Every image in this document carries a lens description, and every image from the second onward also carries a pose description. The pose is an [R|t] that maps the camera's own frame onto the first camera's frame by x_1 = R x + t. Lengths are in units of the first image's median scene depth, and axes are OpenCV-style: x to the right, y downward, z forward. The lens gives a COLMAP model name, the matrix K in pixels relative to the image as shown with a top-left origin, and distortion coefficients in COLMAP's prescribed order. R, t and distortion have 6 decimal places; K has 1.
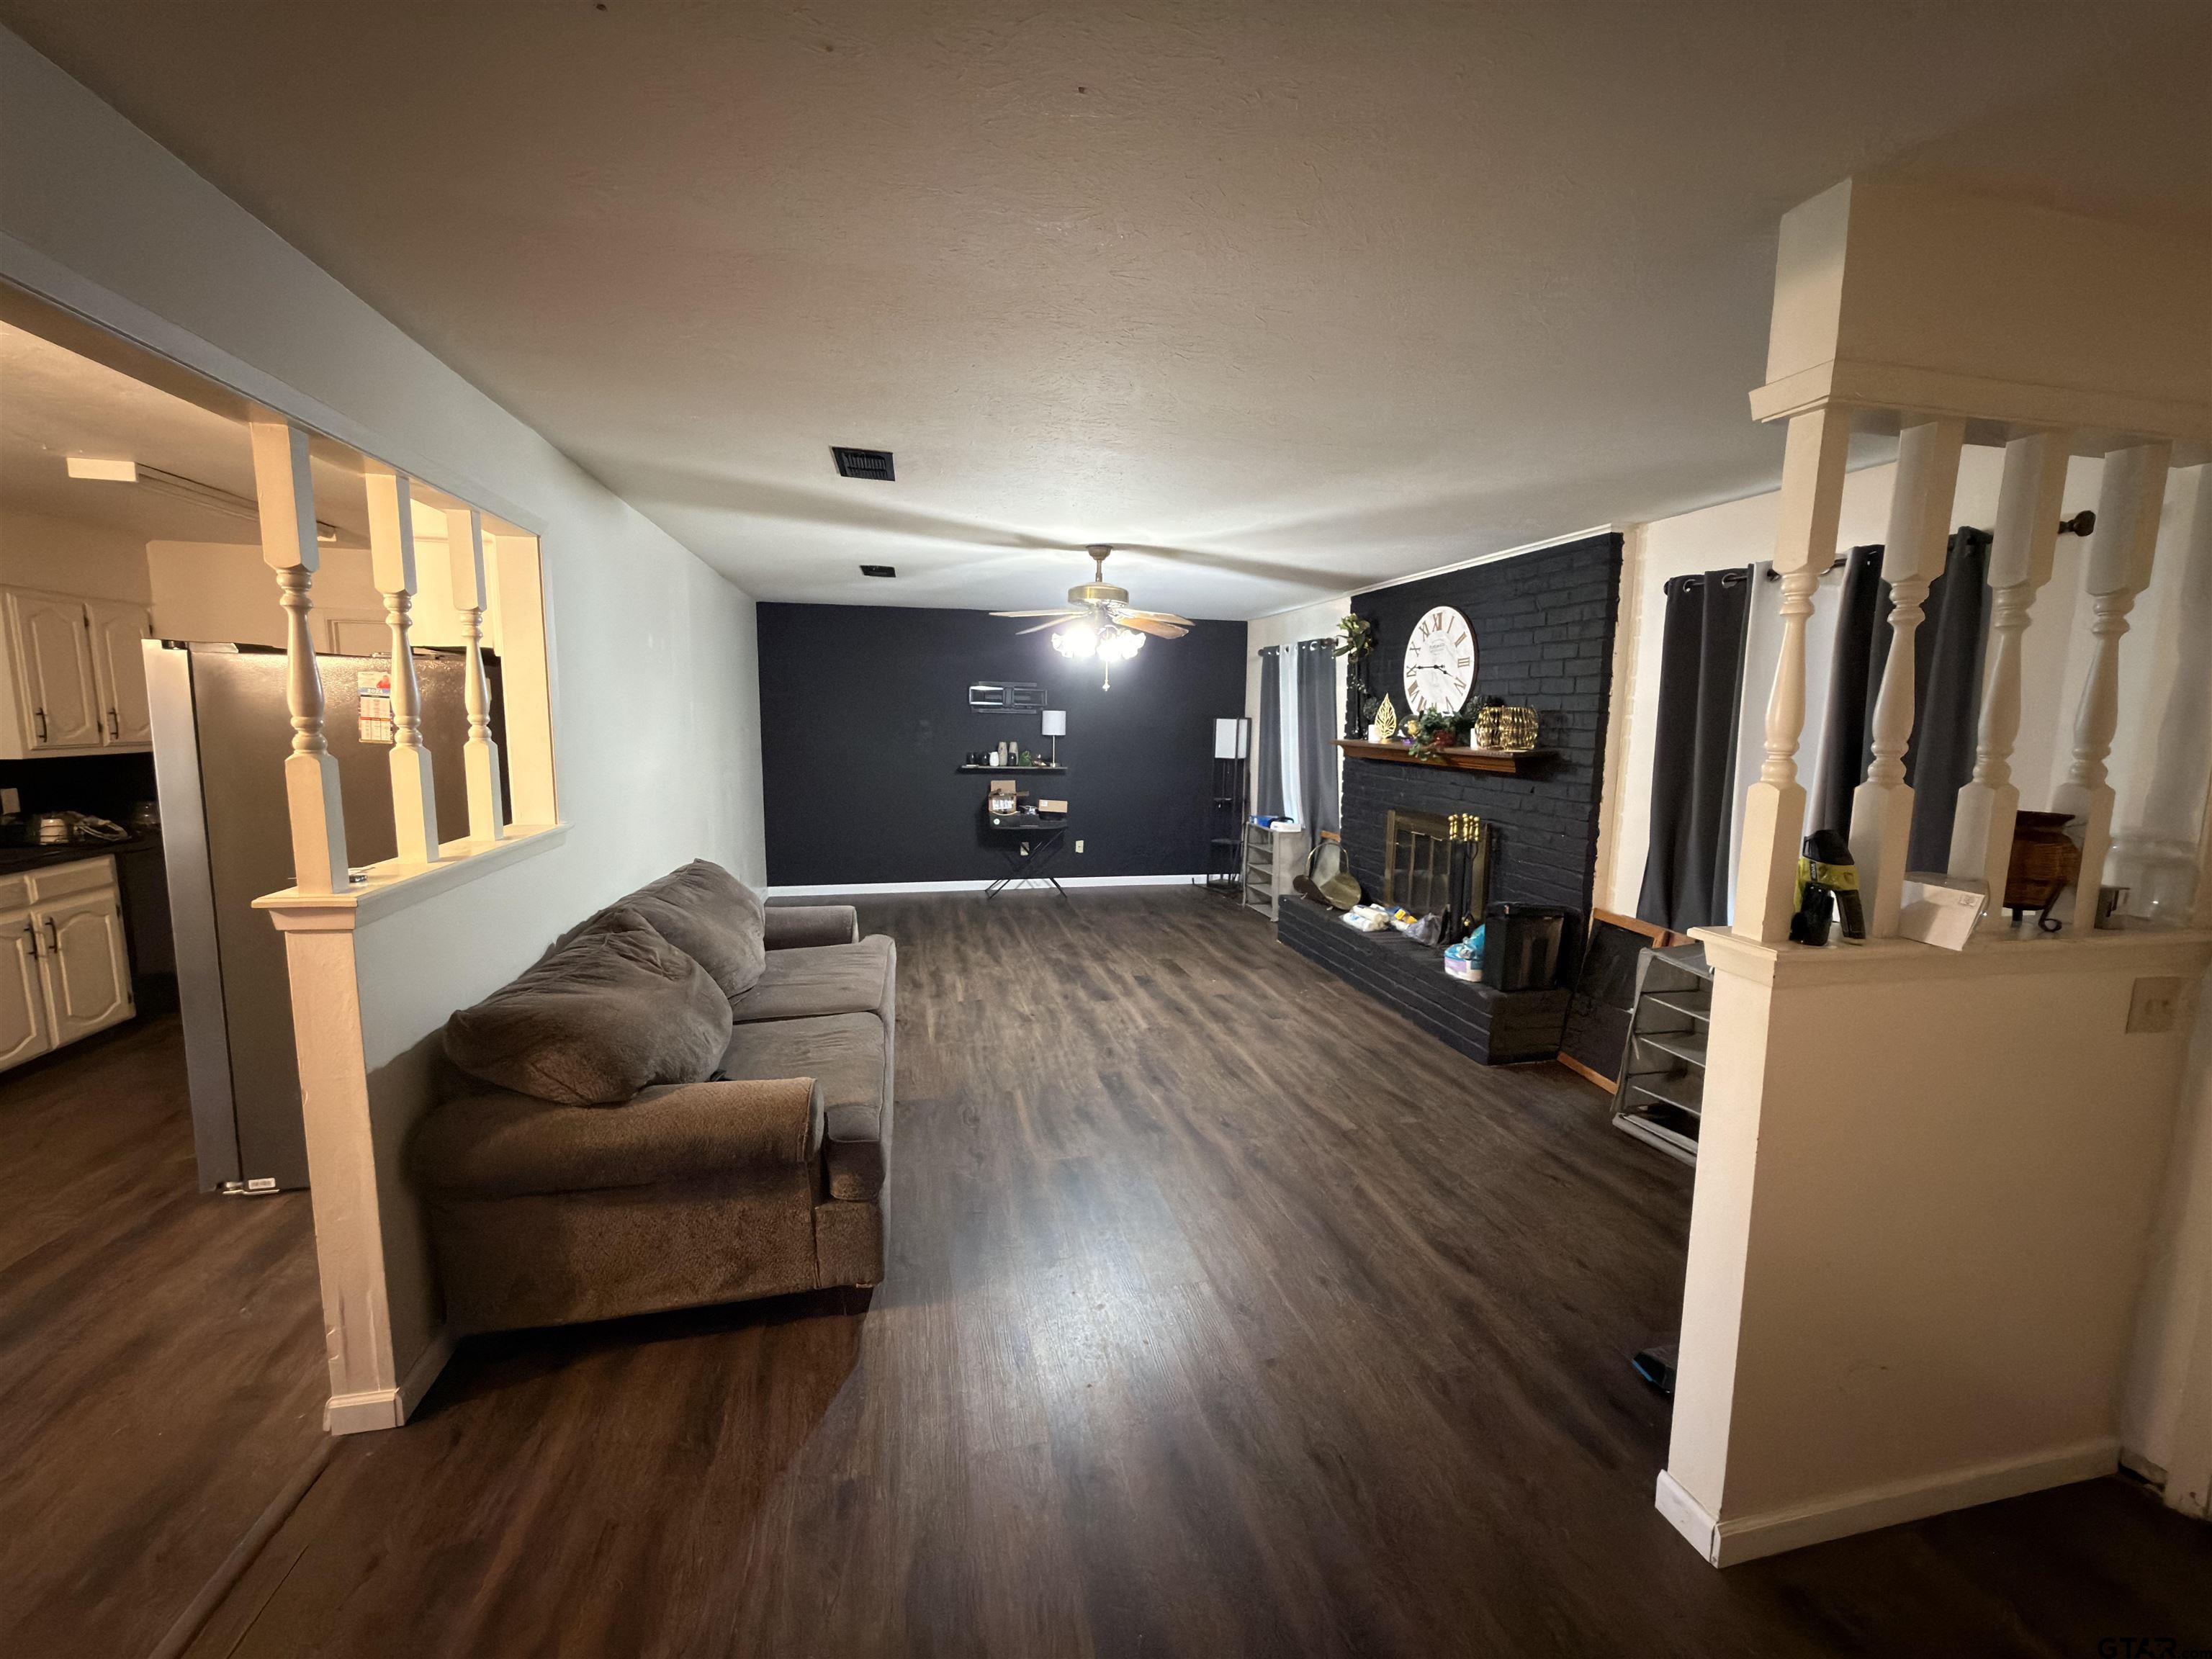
lens RADIAL K [[884.9, 0, 1106.3], [0, 884.9, 827.0], [0, 0, 1]] dist [0.002151, 0.000224]
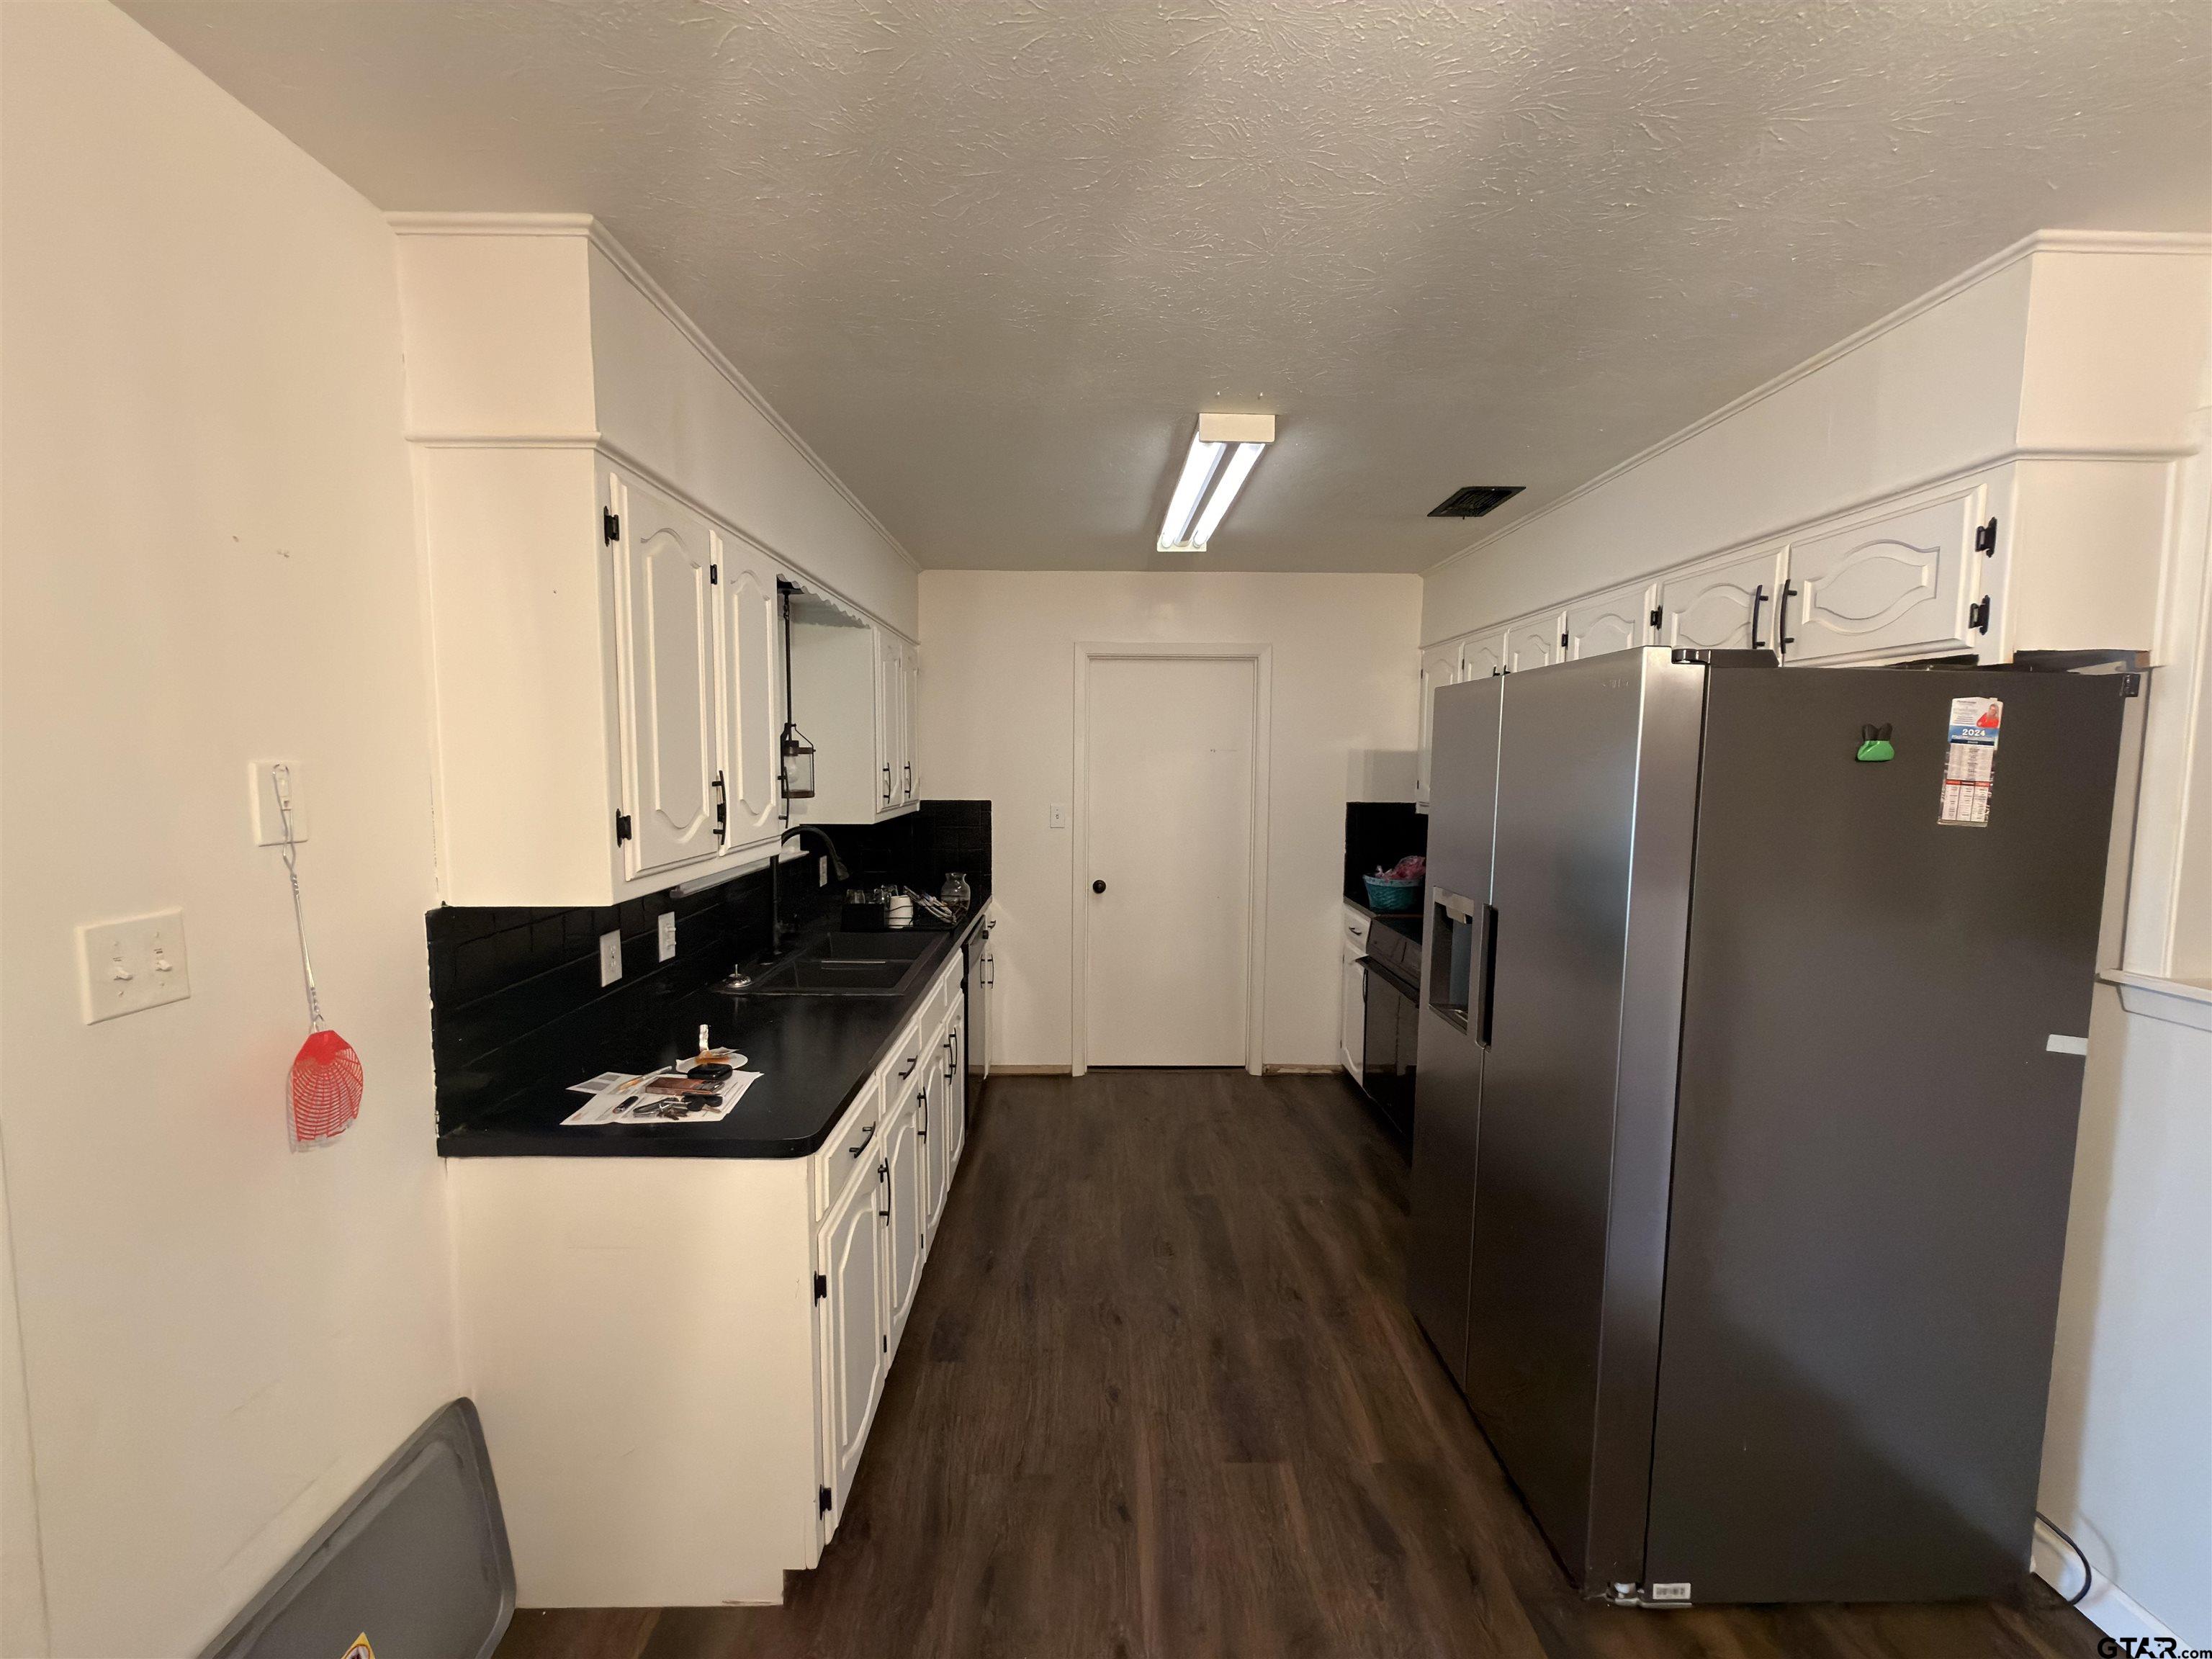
lens RADIAL K [[884.9, 0, 1103.8], [0, 884.9, 831.3], [0, 0, 1]] dist [0.002151, 0.000224]
pose [[0.975548, 0.007205, -0.219668, -1.193918], [-0.018163, 0.998687, -0.047908, -0.054310], [0.219034, 0.050727, 0.974398, 0.338669]]
